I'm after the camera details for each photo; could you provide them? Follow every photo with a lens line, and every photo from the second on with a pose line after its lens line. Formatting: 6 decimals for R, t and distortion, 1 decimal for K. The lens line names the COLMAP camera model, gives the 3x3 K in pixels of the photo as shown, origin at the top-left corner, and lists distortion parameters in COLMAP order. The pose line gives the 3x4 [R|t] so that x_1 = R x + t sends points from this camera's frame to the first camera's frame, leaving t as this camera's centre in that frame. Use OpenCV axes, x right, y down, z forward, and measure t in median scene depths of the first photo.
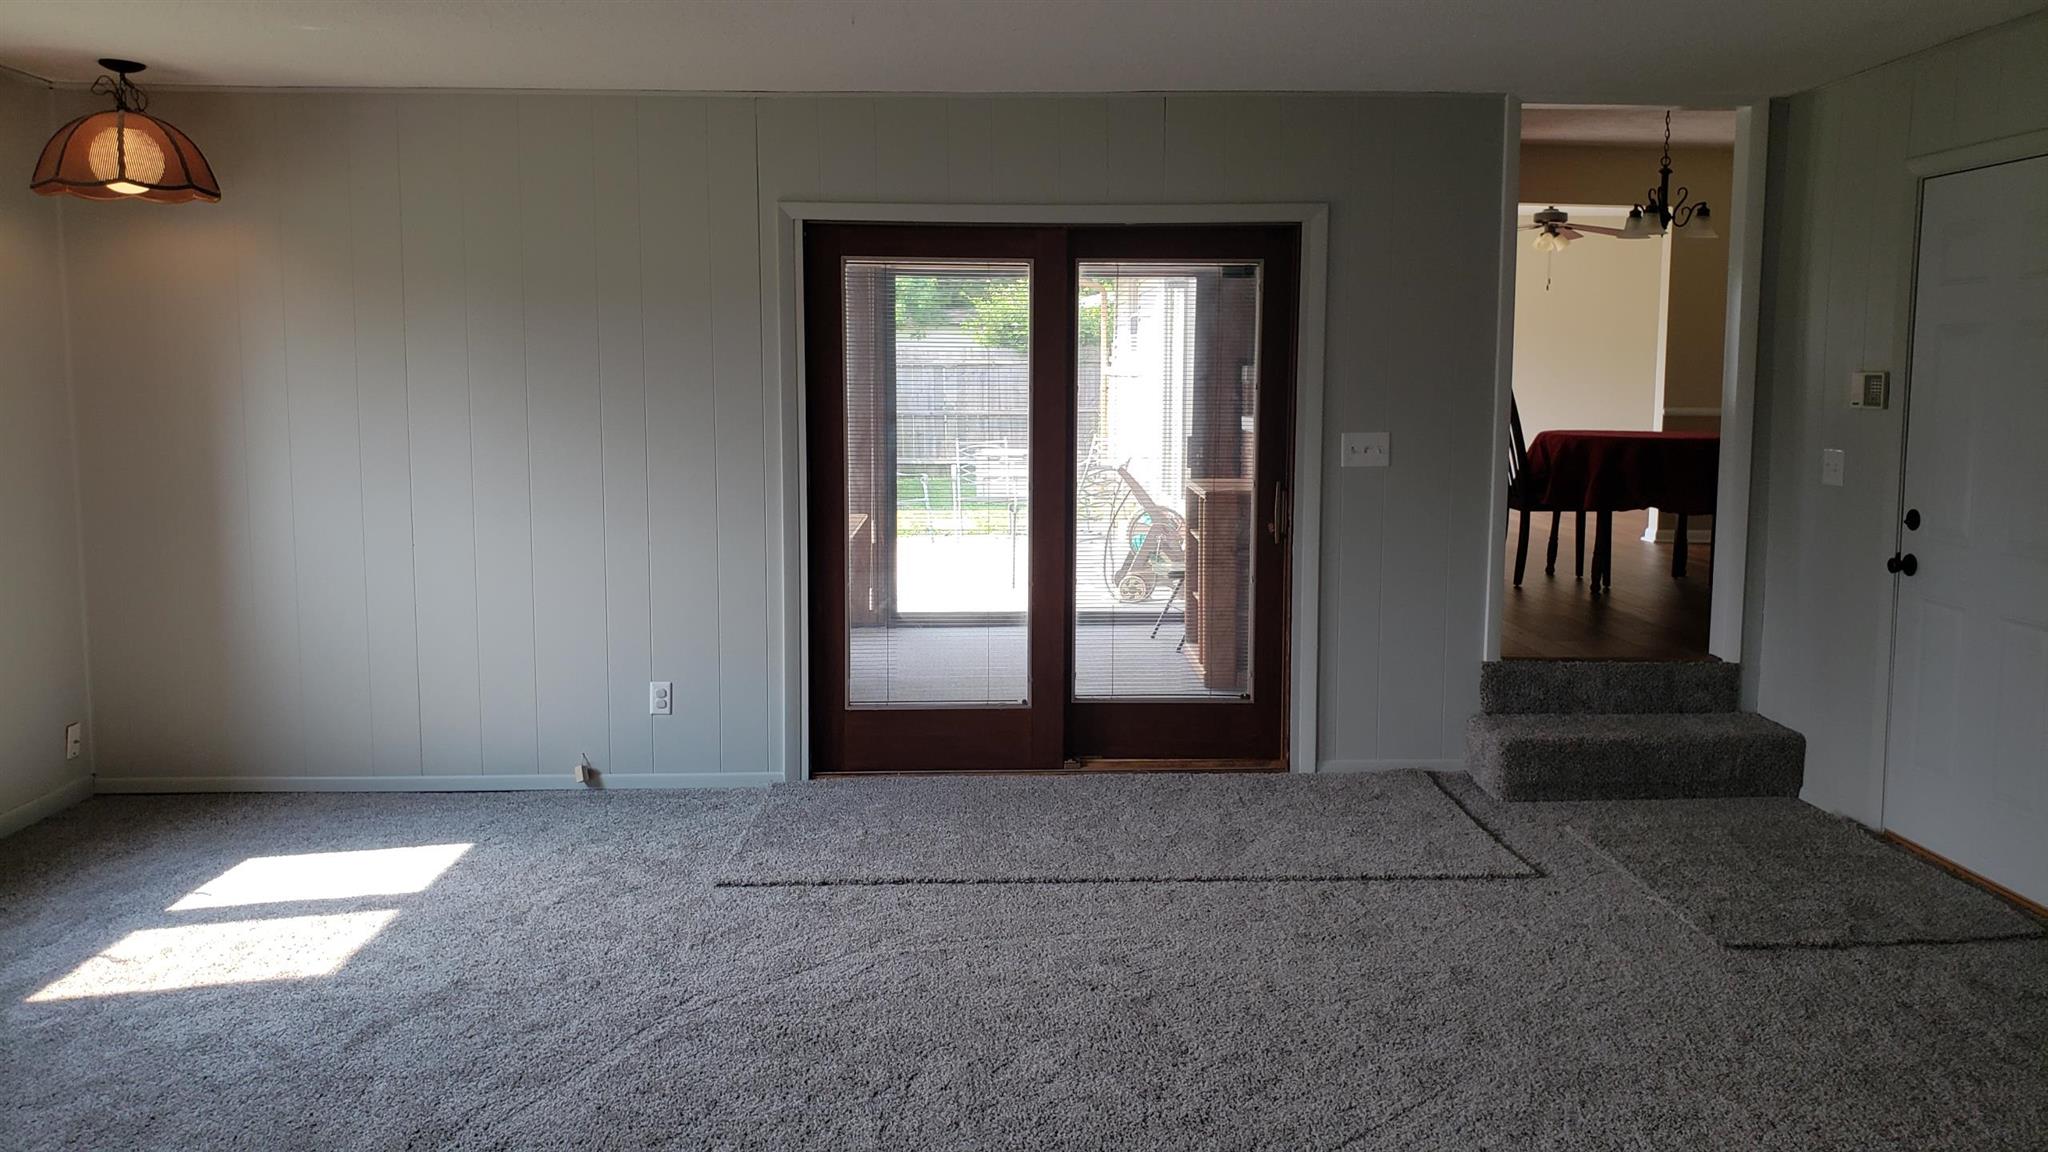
lens RADIAL K [[1575.9, 0, 1025.5], [0, 1575.9, 572.0], [0, 0, 1]] dist [0.049660, -0.061600]
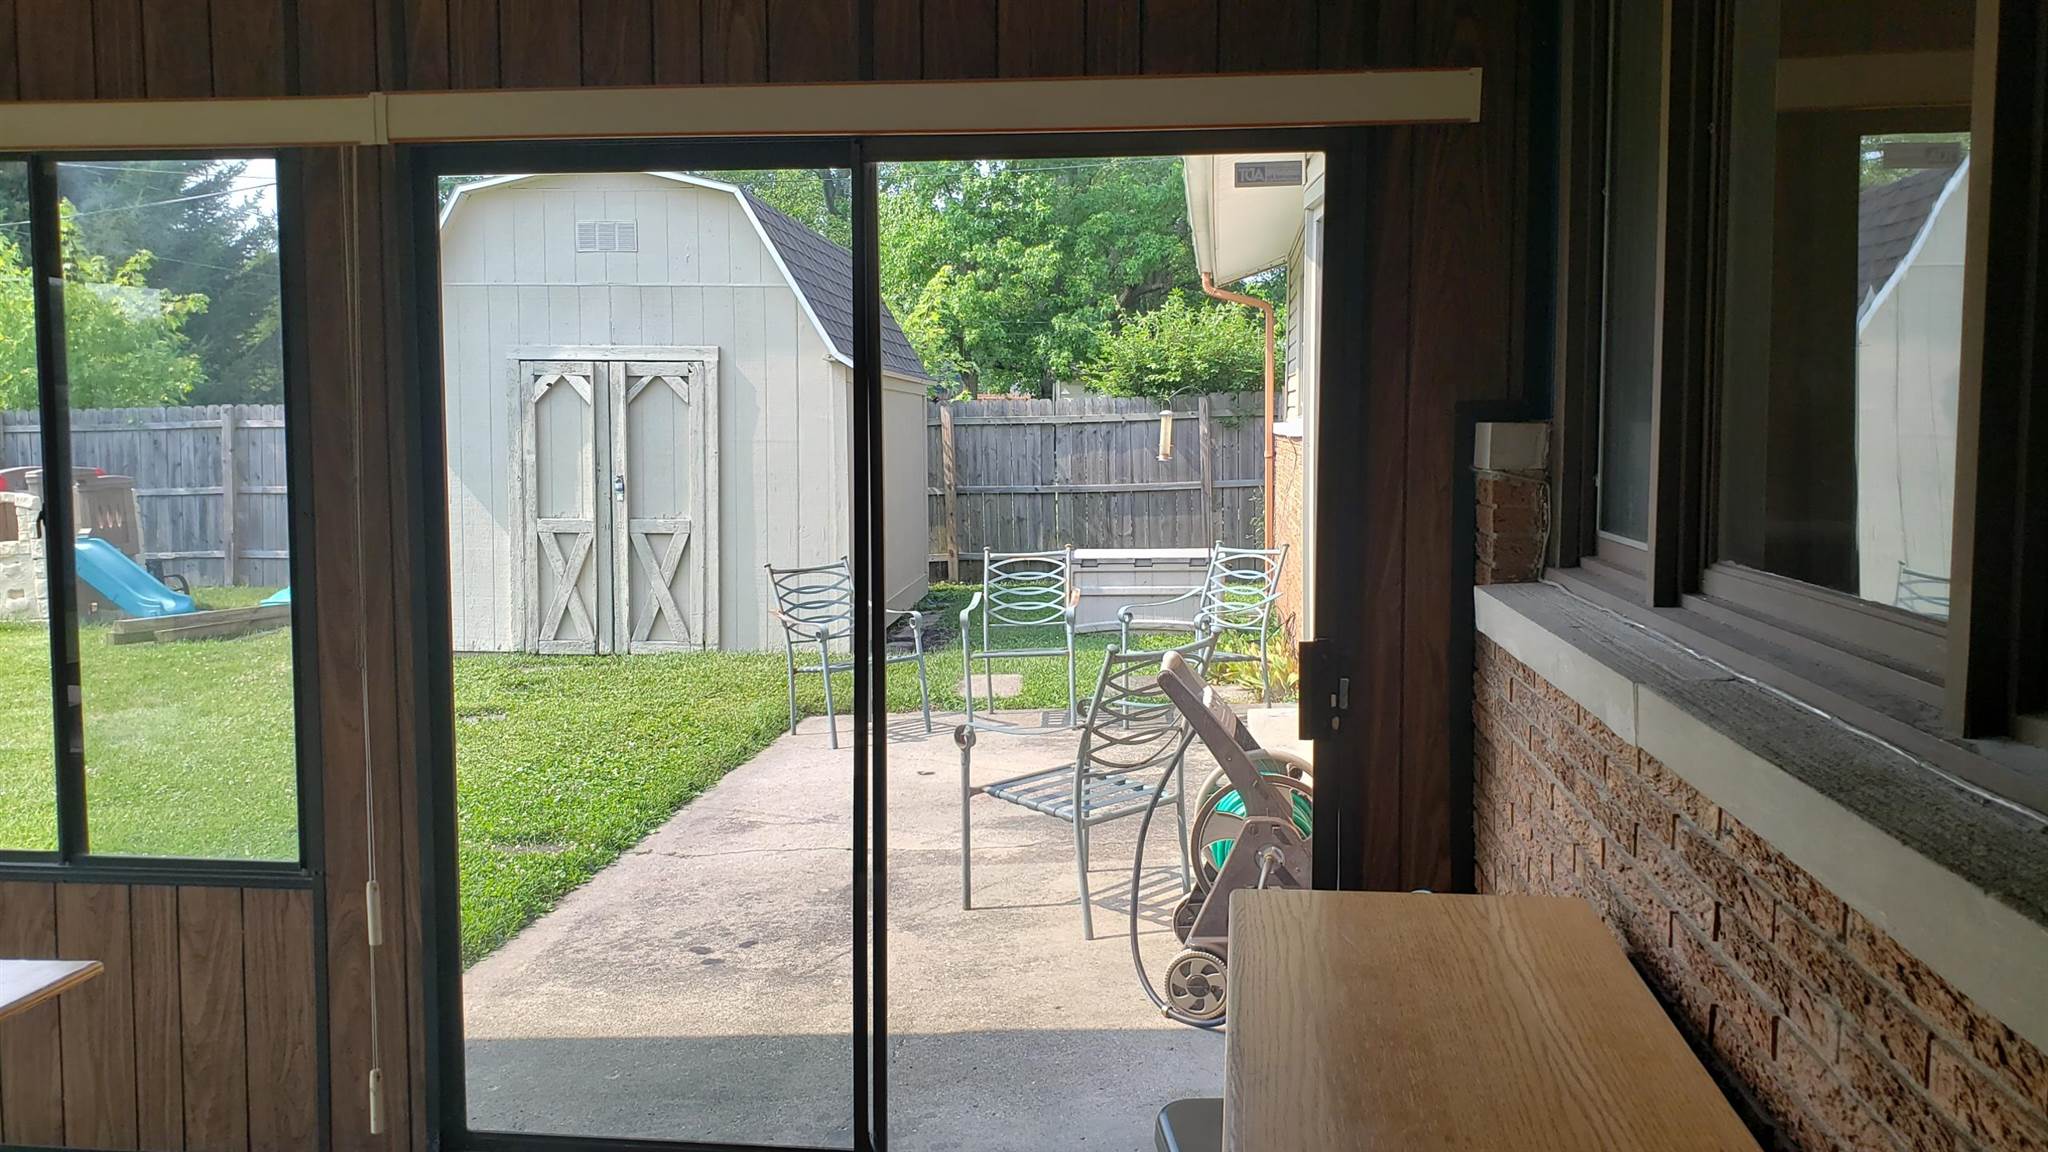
lens RADIAL K [[1575.9, 0, 1025.0], [0, 1575.9, 577.4], [0, 0, 1]] dist [0.049660, -0.061600]
pose [[0.989300, 0.001752, -0.145885, 0.081968], [-0.006323, 0.999503, -0.030878, -0.078436], [0.145759, 0.031470, 0.988819, 0.586180]]
